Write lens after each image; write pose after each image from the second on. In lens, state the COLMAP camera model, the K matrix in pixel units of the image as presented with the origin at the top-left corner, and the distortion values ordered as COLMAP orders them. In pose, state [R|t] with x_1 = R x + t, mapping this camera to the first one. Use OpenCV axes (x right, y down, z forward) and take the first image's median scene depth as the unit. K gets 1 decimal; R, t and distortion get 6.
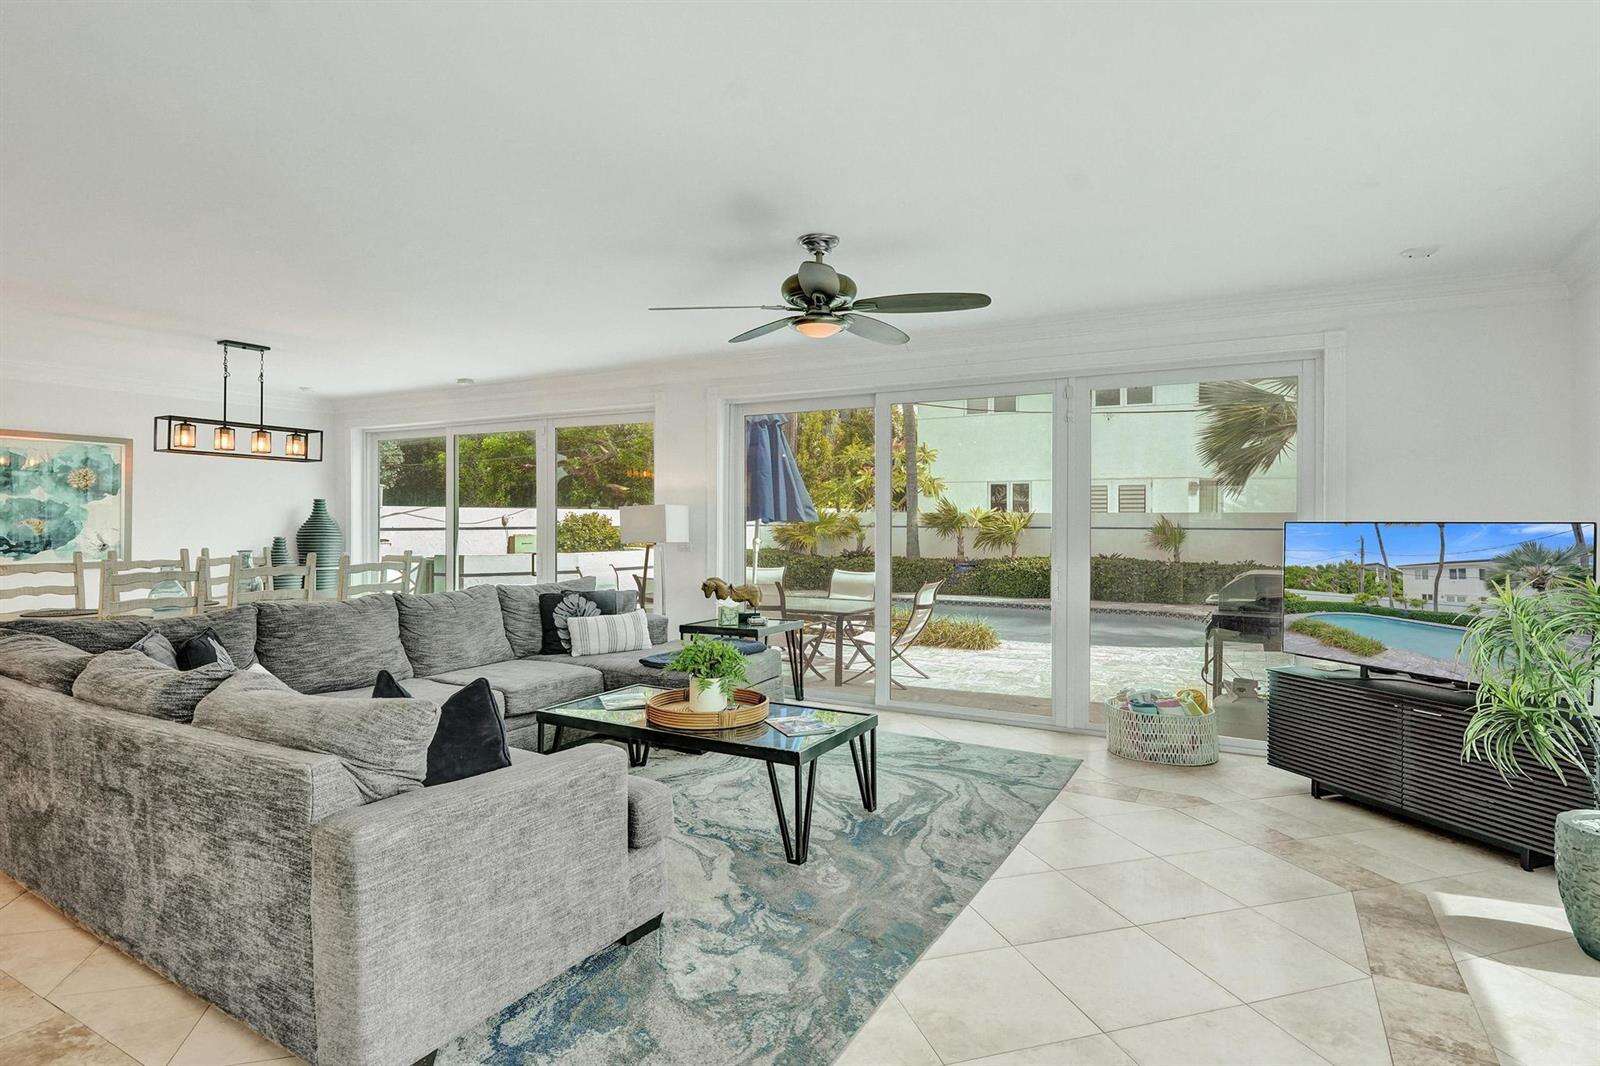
lens RADIAL K [[809.4, 0, 823.5], [0, 809.4, 523.1], [0, 0, 1]] dist [0.018173, 0.000351]
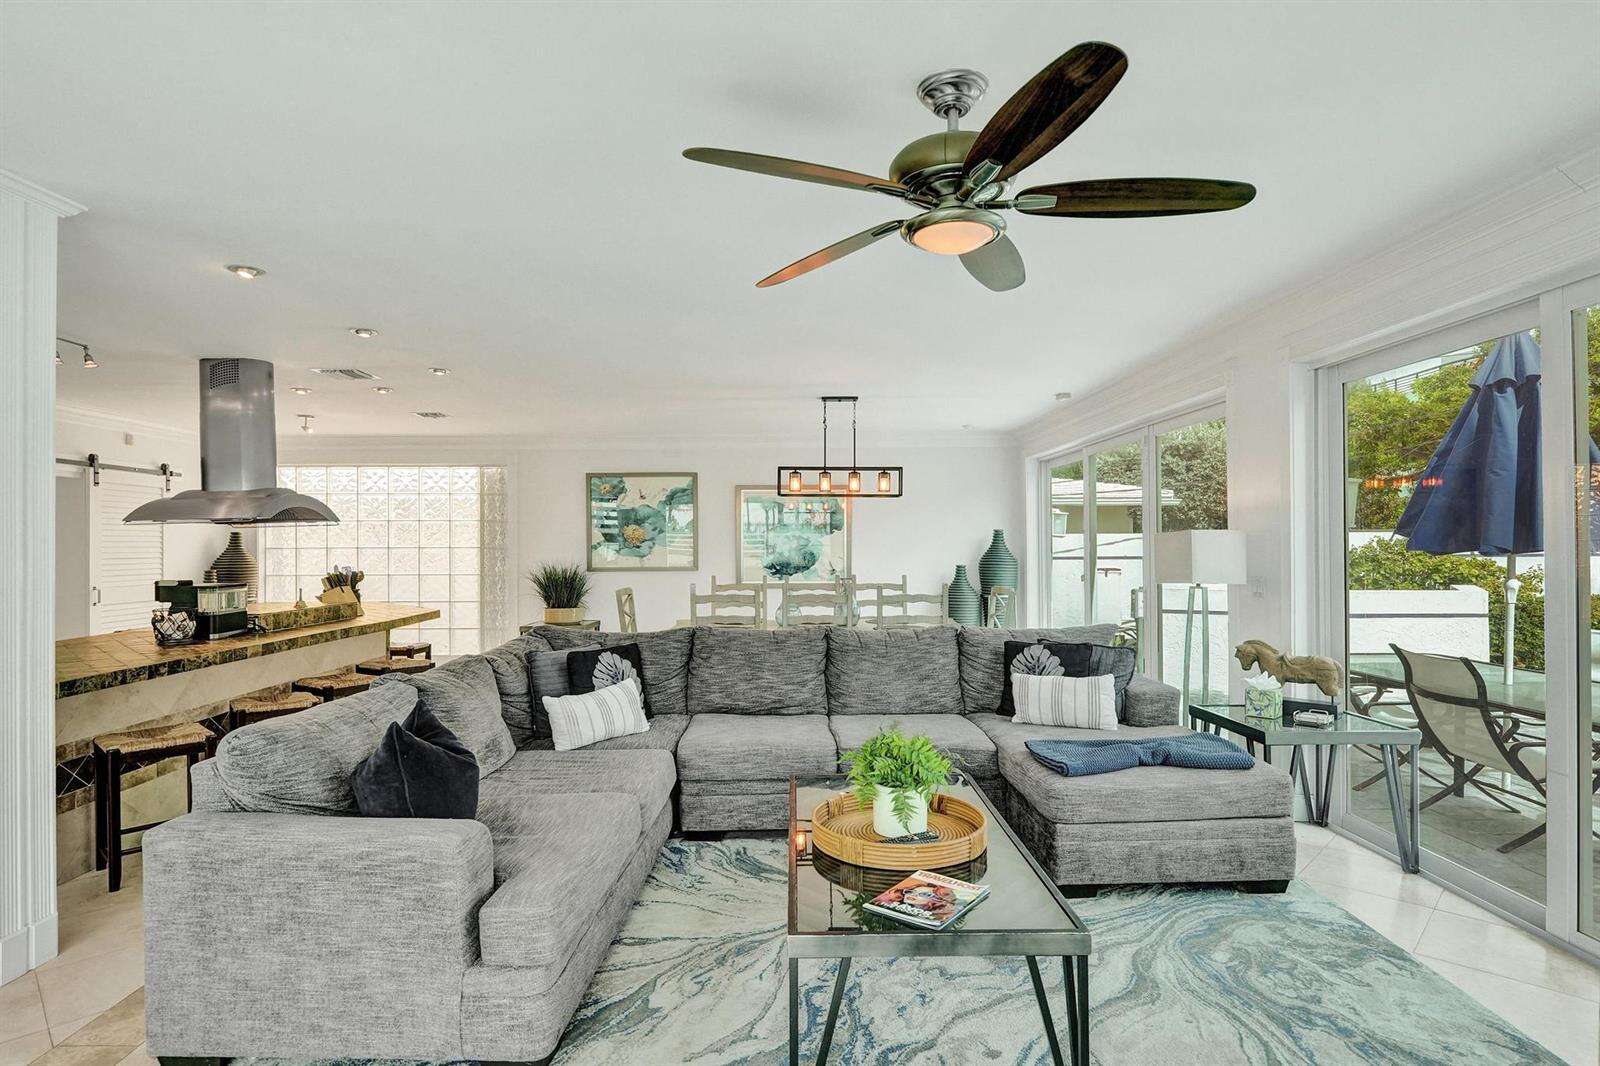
lens RADIAL K [[845.2, 0, 800.0], [0, 845.2, 533.0], [0, 0, 1]] dist [-0.002694, -0.001459]
pose [[0.499613, -0.018075, -0.866060, 0.290836], [0.002200, 0.999806, -0.019597, -0.006588], [0.866246, 0.007886, 0.499556, 0.370299]]
